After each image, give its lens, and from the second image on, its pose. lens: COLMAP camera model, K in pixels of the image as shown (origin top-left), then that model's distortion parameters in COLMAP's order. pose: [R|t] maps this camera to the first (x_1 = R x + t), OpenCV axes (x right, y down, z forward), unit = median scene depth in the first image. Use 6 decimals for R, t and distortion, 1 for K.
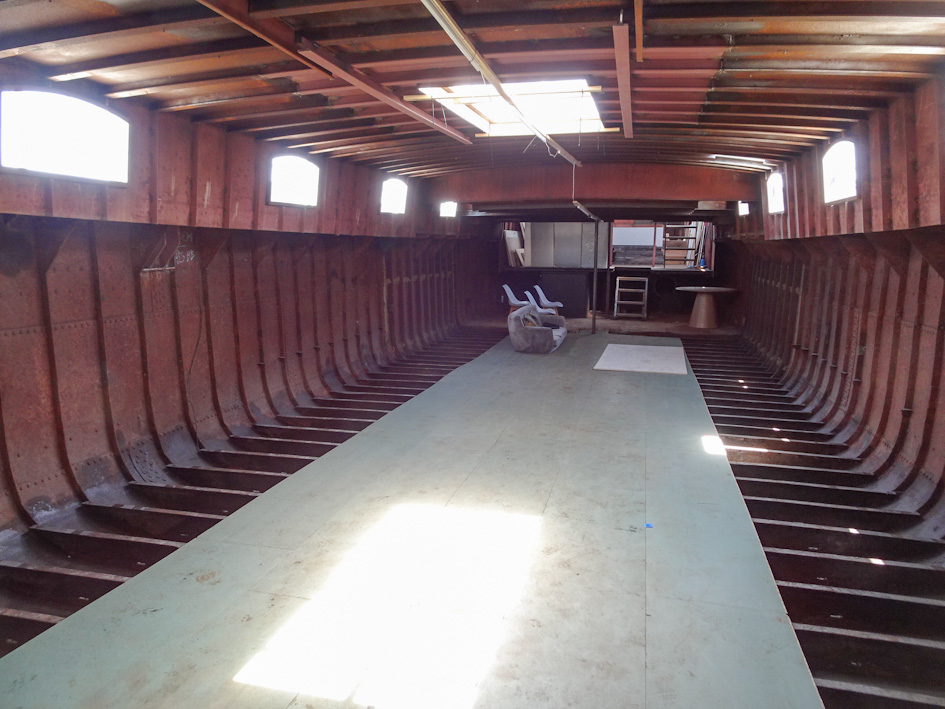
lens RADIAL K [[680.9, 0, 476.0], [0, 680.9, 350.0], [0, 0, 1]] dist [0.017283, -0.009318]
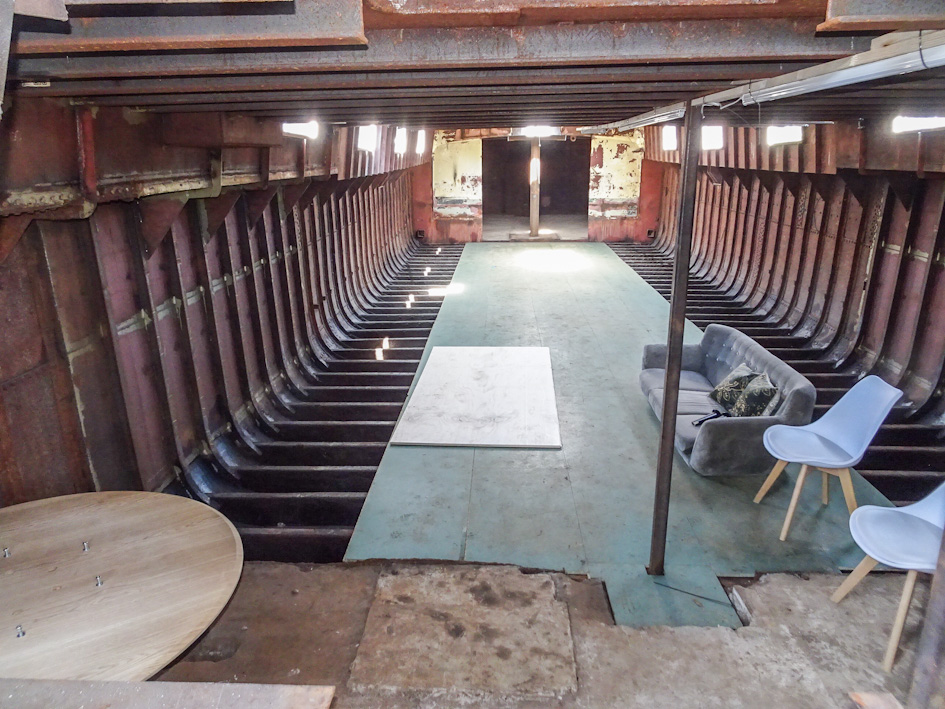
lens RADIAL K [[680.9, 0, 473.7], [0, 680.9, 358.0], [0, 0, 1]] dist [0.017283, -0.009318]
pose [[-0.980434, 0.056631, -0.188528, 0.476198], [-0.031452, 0.900353, 0.434023, -0.351359], [0.194321, 0.431460, -0.880955, 1.976256]]
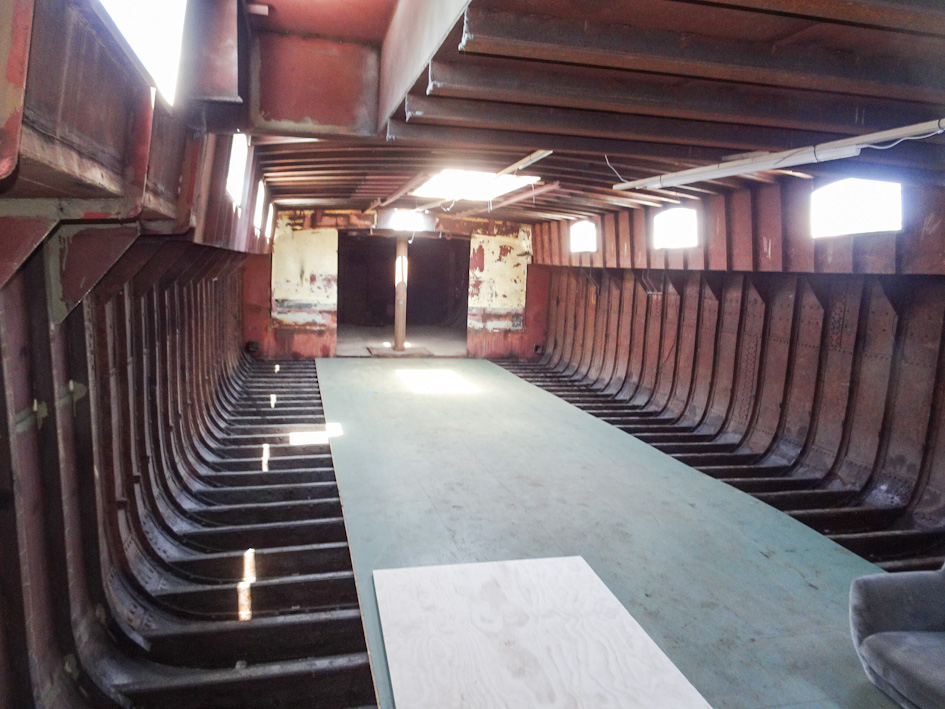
lens RADIAL K [[680.9, 0, 474.1], [0, 680.9, 358.1], [0, 0, 1]] dist [0.017283, -0.009318]
pose [[-0.880562, 0.018771, -0.473559, 0.514521], [-0.120676, 0.957400, 0.262341, -0.238032], [0.458310, 0.288155, -0.840785, 1.535594]]
